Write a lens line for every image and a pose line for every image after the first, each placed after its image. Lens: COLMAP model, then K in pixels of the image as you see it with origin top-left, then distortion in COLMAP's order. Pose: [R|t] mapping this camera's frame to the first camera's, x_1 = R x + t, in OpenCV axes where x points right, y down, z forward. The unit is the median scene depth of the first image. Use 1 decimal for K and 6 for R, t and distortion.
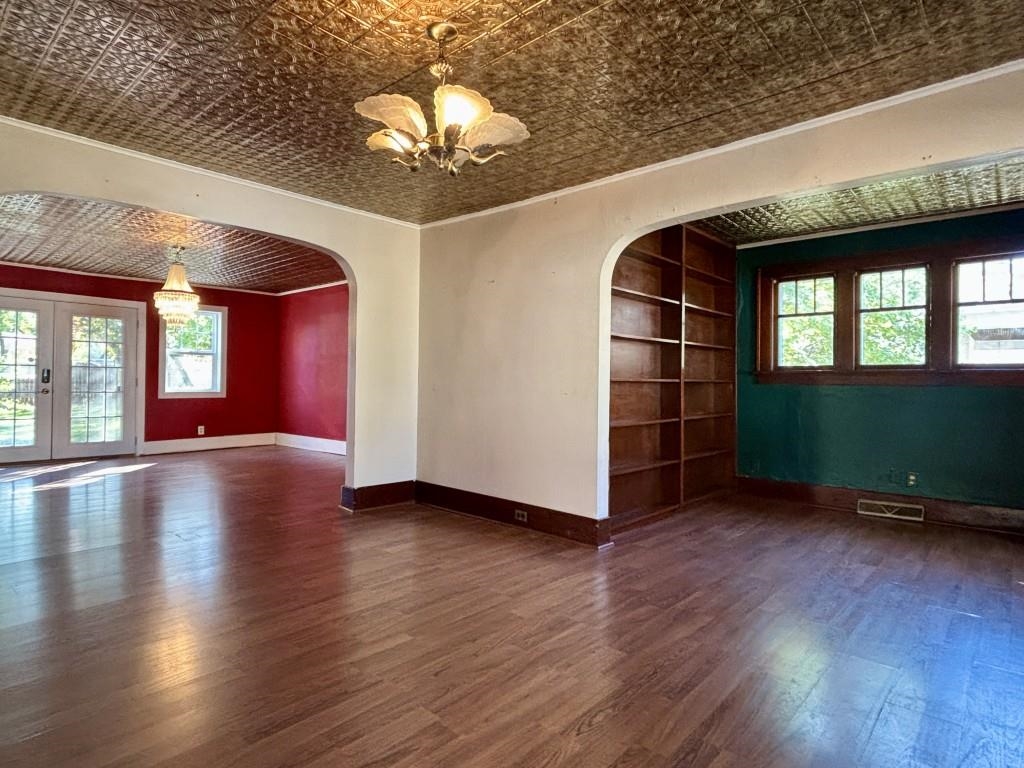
lens RADIAL K [[570.2, 0, 513.0], [0, 570.2, 380.8], [0, 0, 1]] dist [0.002605, -0.000476]
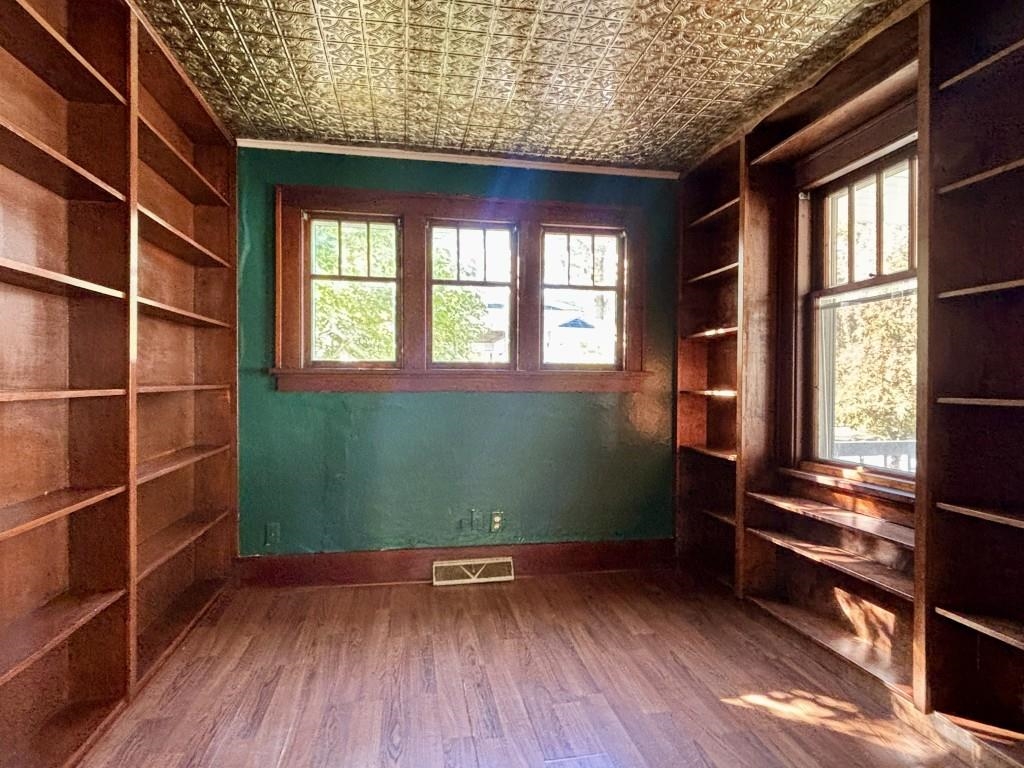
lens RADIAL K [[570.2, 0, 512.9], [0, 570.2, 380.2], [0, 0, 1]] dist [0.002605, -0.000476]
pose [[0.607638, -0.006256, 0.794190, 0.134929], [-0.002357, 0.999950, 0.009681, -0.012740], [-0.794211, -0.007755, 0.607593, 0.525888]]
